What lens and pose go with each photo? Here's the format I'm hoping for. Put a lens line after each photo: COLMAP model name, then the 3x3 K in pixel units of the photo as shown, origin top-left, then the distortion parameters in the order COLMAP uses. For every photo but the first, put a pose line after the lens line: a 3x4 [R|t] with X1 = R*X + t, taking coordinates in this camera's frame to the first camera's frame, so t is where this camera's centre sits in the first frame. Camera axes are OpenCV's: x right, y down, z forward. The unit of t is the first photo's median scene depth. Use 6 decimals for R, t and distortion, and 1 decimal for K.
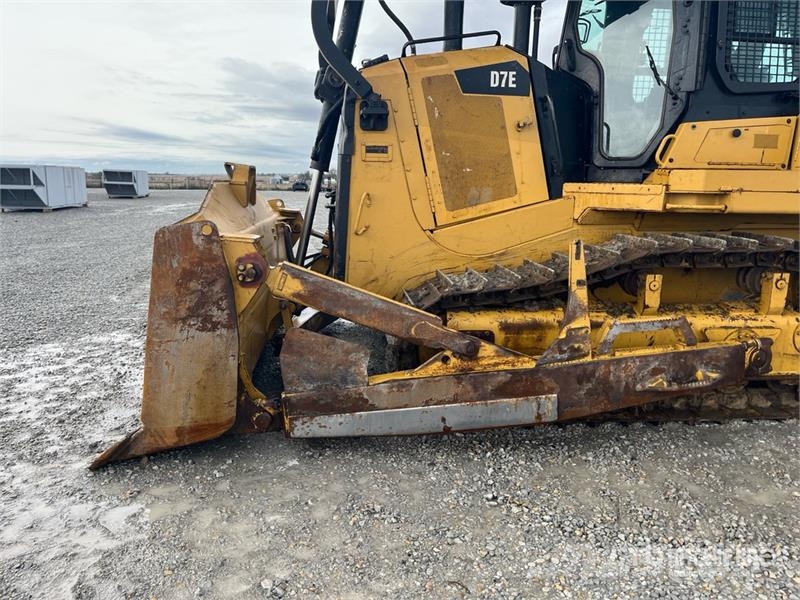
lens RADIAL K [[607.3, 0, 396.2], [0, 607.3, 296.7], [0, 0, 1]] dist [0.066902, -0.088666]
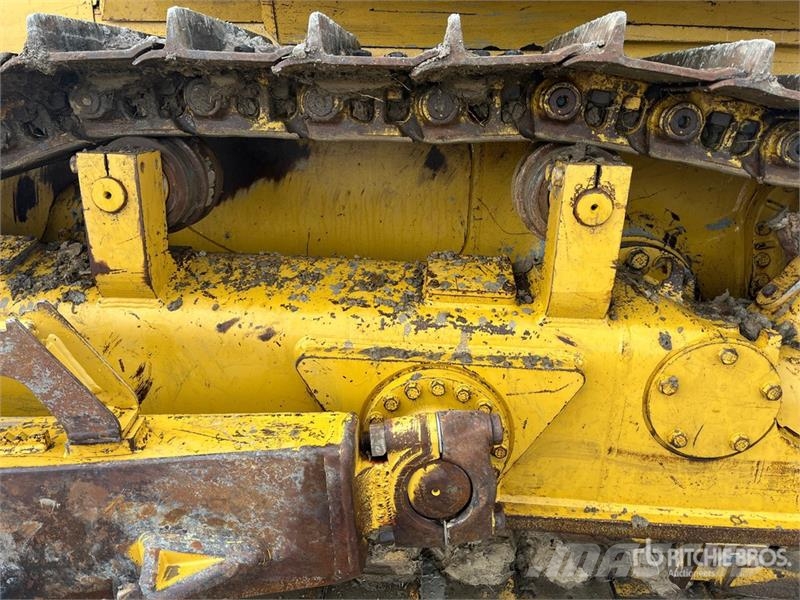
lens RADIAL K [[604.5, 0, 399.4], [0, 604.5, 299.3], [0, 0, 1]] dist [0.064627, -0.087003]
pose [[0.987511, 0.061133, -0.145208, 0.555368], [-0.039990, 0.988725, 0.144301, -0.015371], [0.152393, -0.136692, 0.978822, 0.693039]]
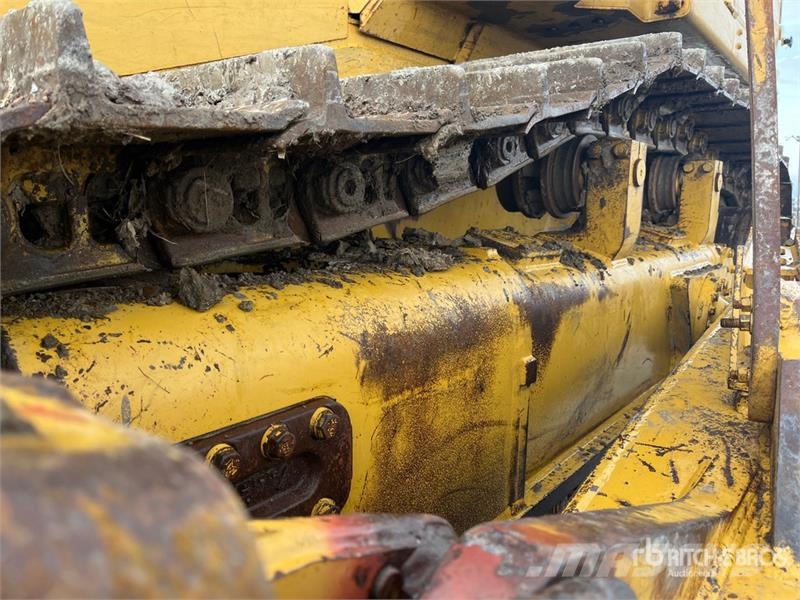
lens RADIAL K [[604.5, 0, 399.4], [0, 604.5, 299.3], [0, 0, 1]] dist [0.064627, -0.087003]
pose [[0.693549, -0.118500, 0.710597, 0.050155], [0.134390, 0.990346, 0.033986, 0.023958], [-0.707763, 0.071926, 0.702778, 0.792656]]
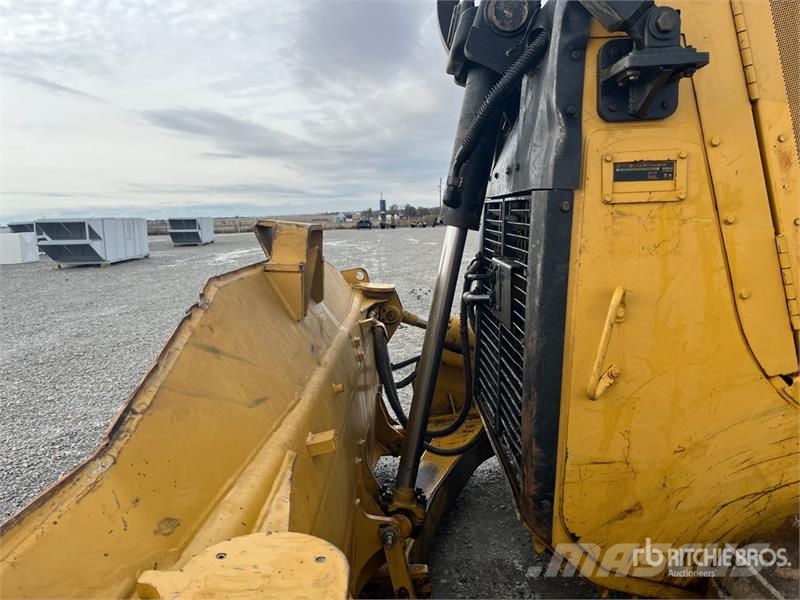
lens RADIAL K [[607.3, 0, 396.2], [0, 607.3, 296.7], [0, 0, 1]] dist [0.066902, -0.088666]
pose [[0.994019, -0.034727, -0.103534, -0.144412], [0.029195, 0.998088, -0.054476, -0.149800], [0.105228, 0.051128, 0.993133, 0.620437]]
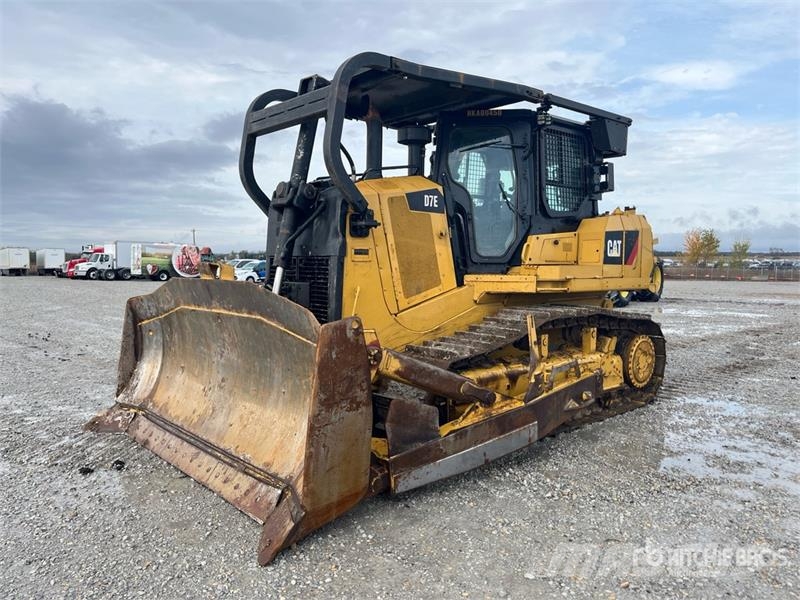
lens RADIAL K [[607.3, 0, 396.2], [0, 607.3, 296.7], [0, 0, 1]] dist [0.066902, -0.088666]
pose [[0.812915, -0.045455, 0.580606, -0.687389], [0.119414, 0.988777, -0.089783, -0.034574], [-0.570009, 0.142319, 0.809219, -0.015839]]
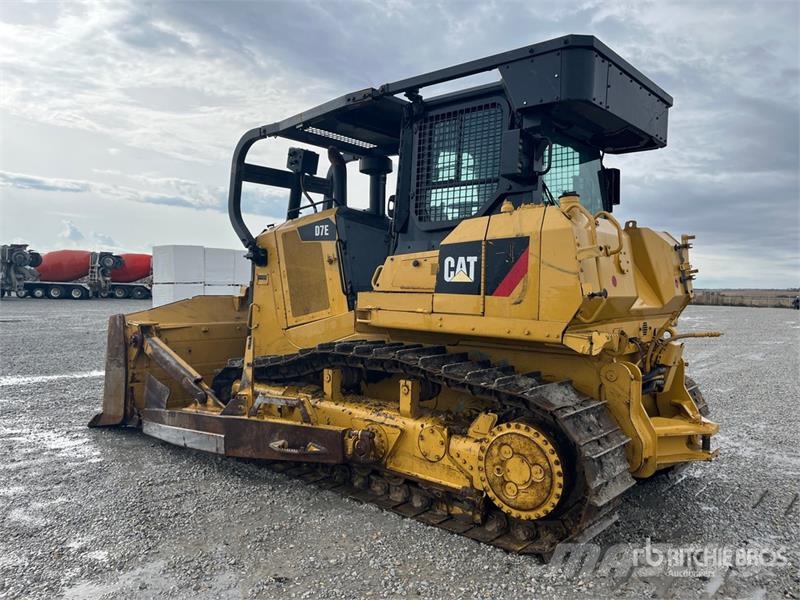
lens RADIAL K [[607.3, 0, 396.2], [0, 607.3, 296.7], [0, 0, 1]] dist [0.066902, -0.088666]
pose [[0.689308, 0.014545, -0.724323, 1.373813], [-0.147166, 0.981764, -0.120338, -0.050205], [0.709364, 0.189545, 0.678878, 0.168206]]
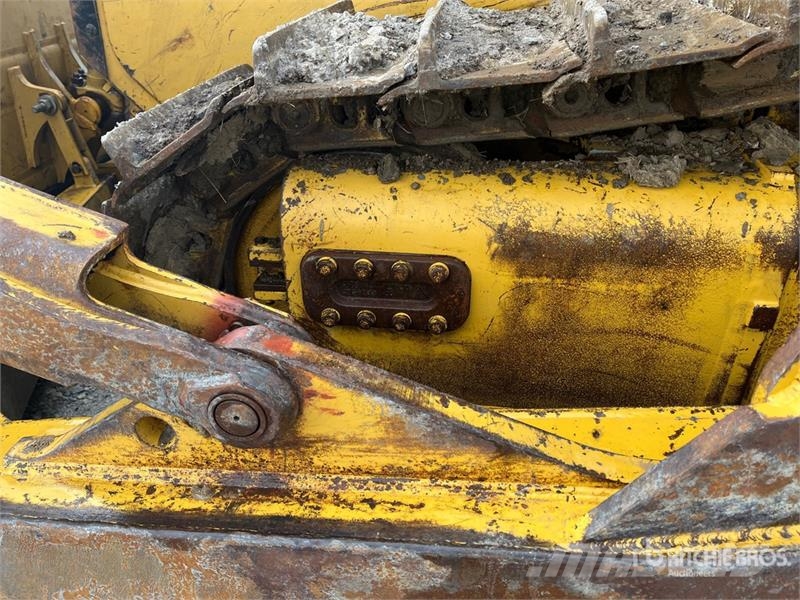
lens RADIAL K [[604.5, 0, 399.4], [0, 604.5, 299.3], [0, 0, 1]] dist [0.064627, -0.087003]
pose [[0.974233, 0.096339, -0.203935, 0.168754], [-0.021122, 0.939183, 0.342766, -0.011437], [0.224554, -0.329627, 0.917018, 0.697097]]
